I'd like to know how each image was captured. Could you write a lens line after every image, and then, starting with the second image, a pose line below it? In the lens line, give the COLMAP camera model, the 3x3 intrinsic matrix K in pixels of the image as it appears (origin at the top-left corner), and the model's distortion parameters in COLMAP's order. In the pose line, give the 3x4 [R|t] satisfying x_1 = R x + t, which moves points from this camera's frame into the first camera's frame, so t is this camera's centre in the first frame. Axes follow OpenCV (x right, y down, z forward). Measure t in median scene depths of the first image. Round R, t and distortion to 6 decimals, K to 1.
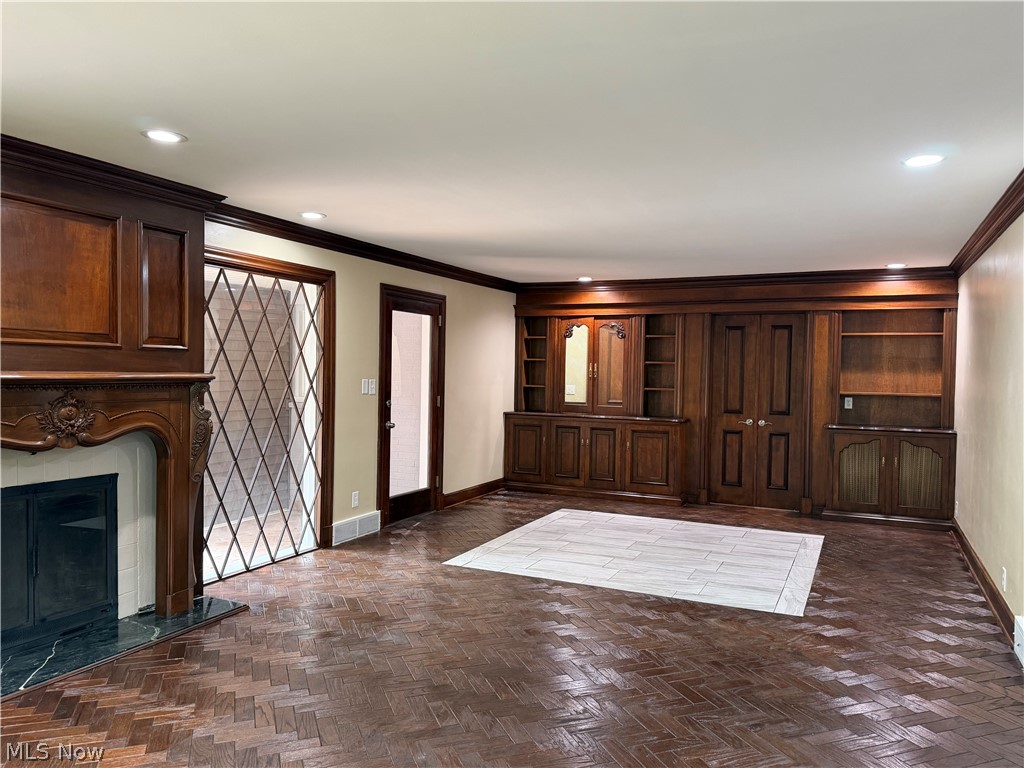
lens RADIAL K [[733.4, 0, 512.0], [0, 733.4, 384.0], [0, 0, 1]] dist [0.096193, -0.122264]
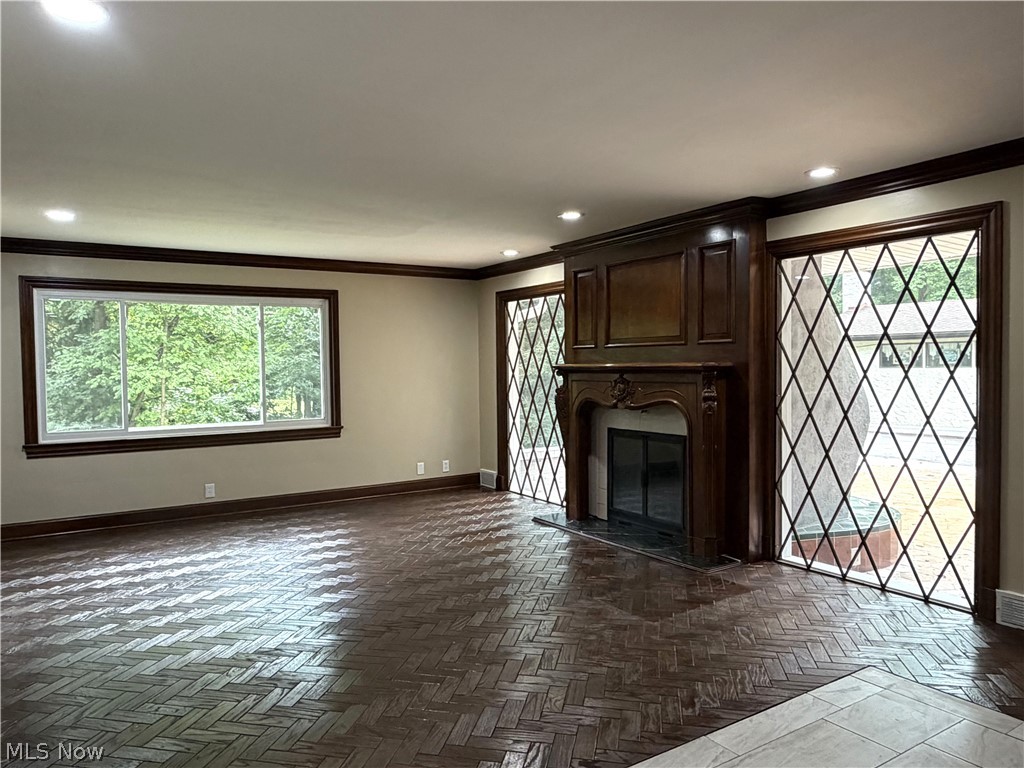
lens RADIAL K [[723.0, 0, 512.0], [0, 723.0, 384.0], [0, 0, 1]] dist [-0.000818, -0.000339]
pose [[-0.492417, 0.022159, -0.870077, 0.457983], [-0.002827, 0.999630, 0.027058, -0.007815], [0.870355, 0.015783, -0.492172, 0.828824]]
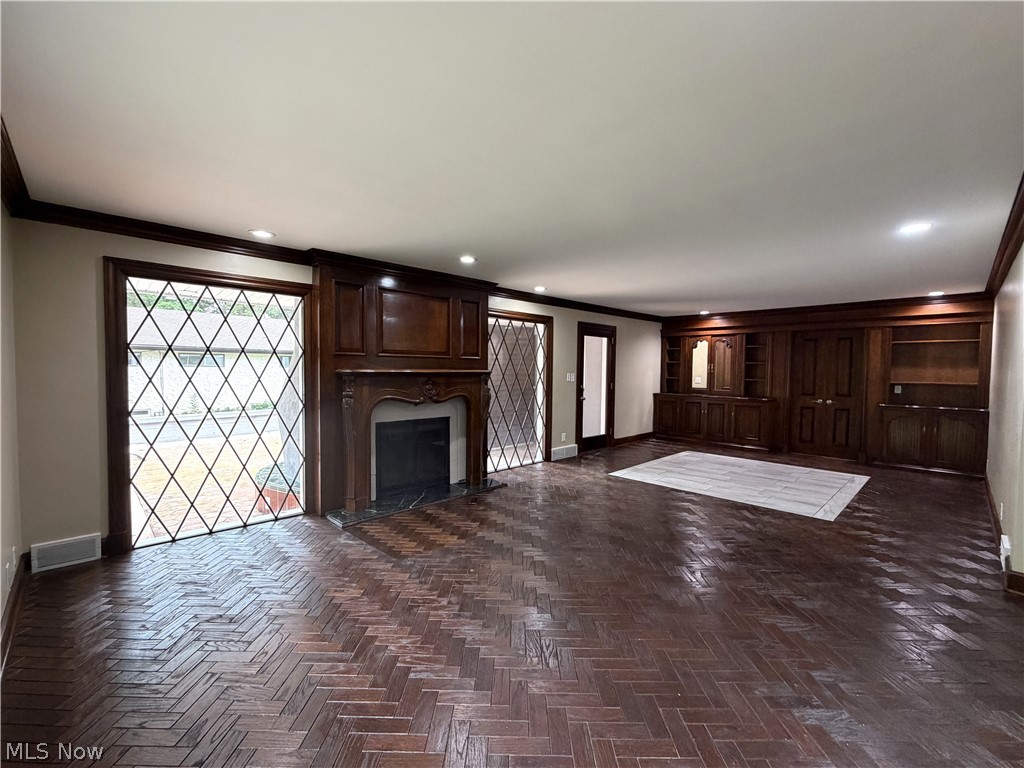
lens RADIAL K [[407.4, 0, 512.0], [0, 407.4, 384.0], [0, 0, 1]] dist [-0.000737, -0.000016]
pose [[0.940286, 0.006634, -0.340320, 0.015069], [-0.000543, 0.999838, 0.017991, 0.001522], [0.340384, -0.016732, 0.940138, -0.016393]]
